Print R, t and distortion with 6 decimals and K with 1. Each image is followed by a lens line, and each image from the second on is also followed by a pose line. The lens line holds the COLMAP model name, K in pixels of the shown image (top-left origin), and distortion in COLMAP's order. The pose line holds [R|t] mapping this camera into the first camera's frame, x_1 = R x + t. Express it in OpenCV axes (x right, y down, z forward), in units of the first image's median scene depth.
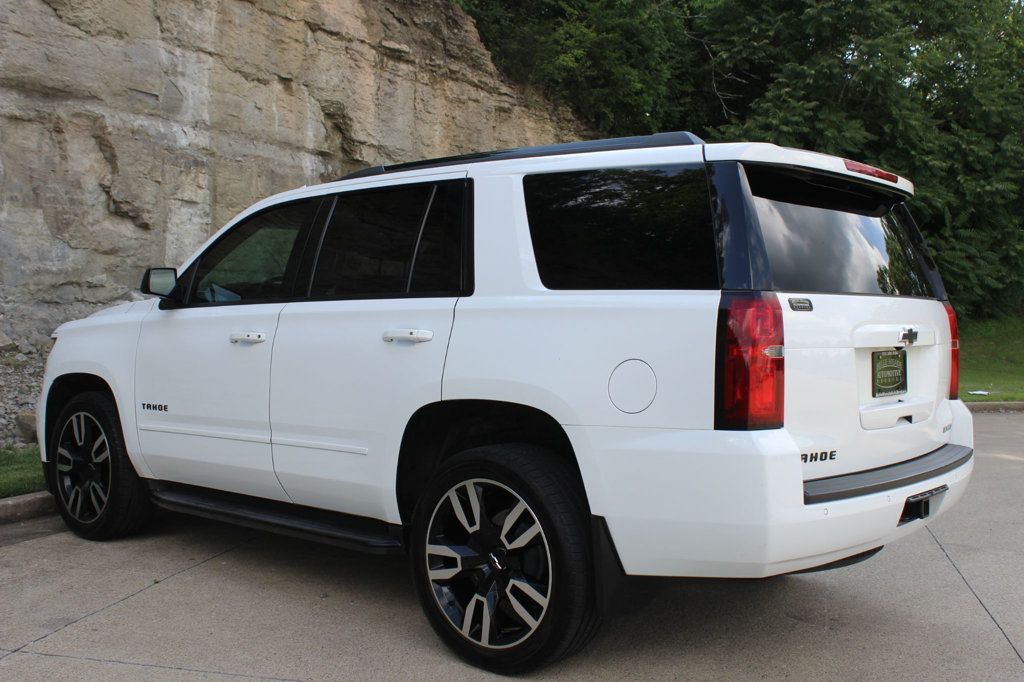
lens RADIAL K [[1083.3, 0, 518.6], [0, 1083.3, 336.6], [0, 0, 1]] dist [-0.072520, 0.000000]
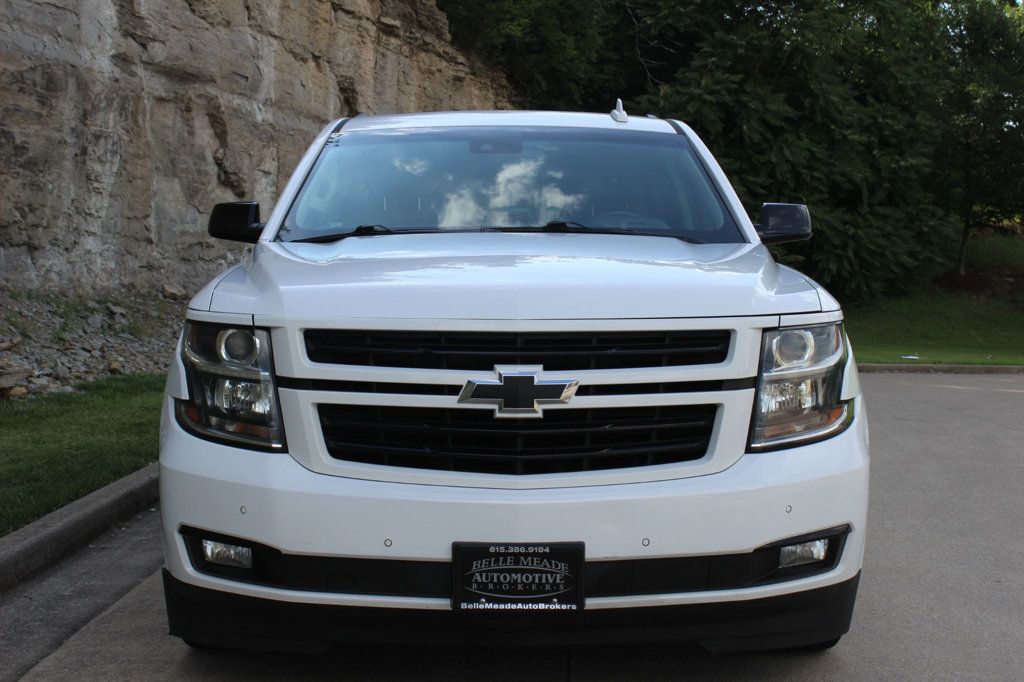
lens RADIAL K [[1482.8, 0, 515.9], [0, 1482.8, 345.0], [0, 0, 1]] dist [-0.003859, 0.000000]
pose [[0.981663, 0.005534, 0.190545, -0.261761], [-0.007381, 0.999932, 0.008987, 0.028911], [-0.190482, -0.010229, 0.981637, -0.427998]]
